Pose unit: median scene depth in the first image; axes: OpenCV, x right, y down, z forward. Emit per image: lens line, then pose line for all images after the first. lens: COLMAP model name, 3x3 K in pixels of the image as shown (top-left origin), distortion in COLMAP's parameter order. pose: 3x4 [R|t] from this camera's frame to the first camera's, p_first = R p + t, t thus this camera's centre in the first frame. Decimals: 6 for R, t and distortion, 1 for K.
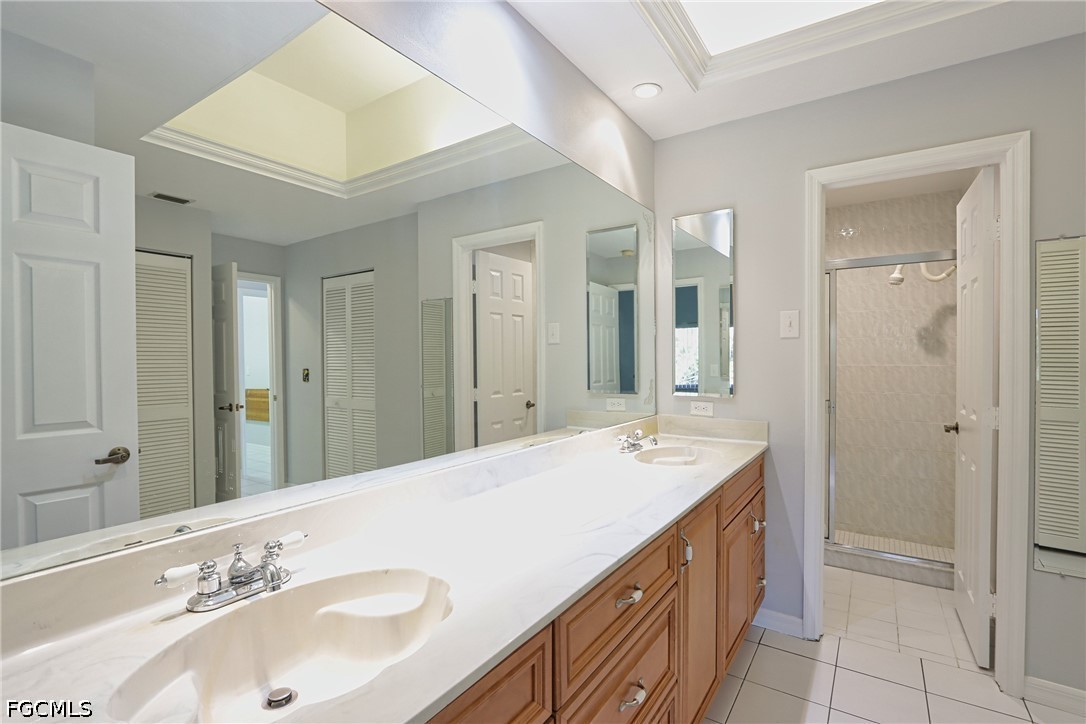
lens RADIAL K [[509.8, 0, 545.3], [0, 509.8, 363.7], [0, 0, 1]] dist [-0.004751, 0.002017]
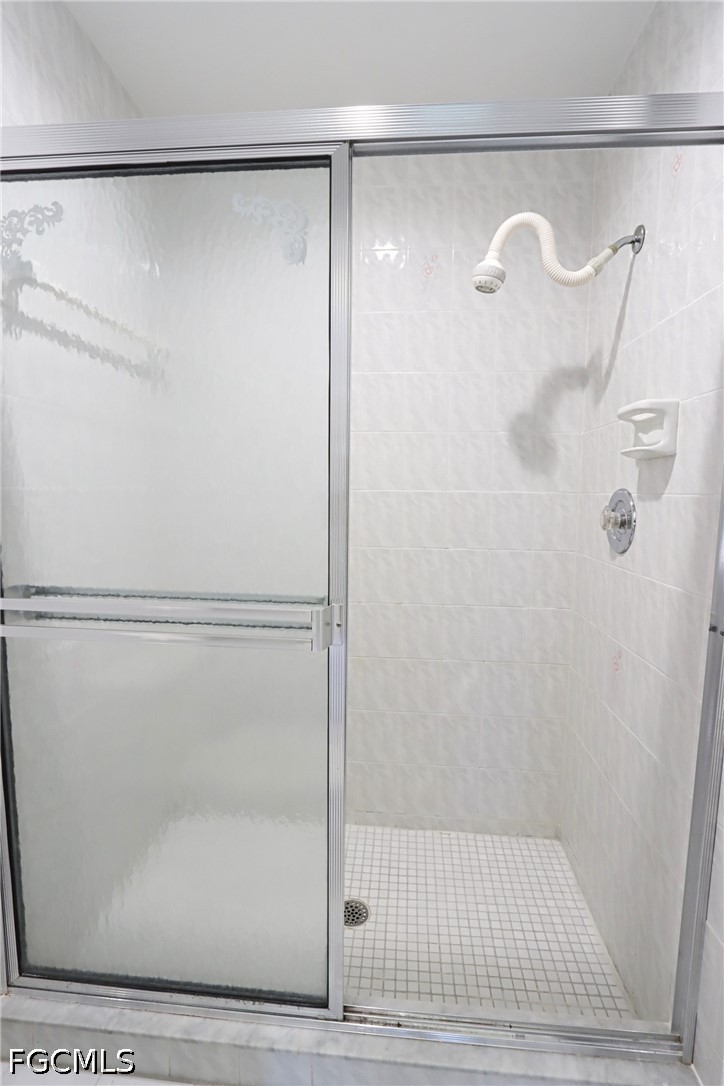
lens RADIAL K [[509.8, 0, 364.5], [0, 509.8, 540.5], [0, 0, 1]] dist [-0.004751, 0.002017]
pose [[0.881842, -0.041023, 0.469758, 0.379646], [-0.007066, 0.994947, 0.100152, 0.001086], [-0.471493, -0.091637, 0.877096, 0.630447]]
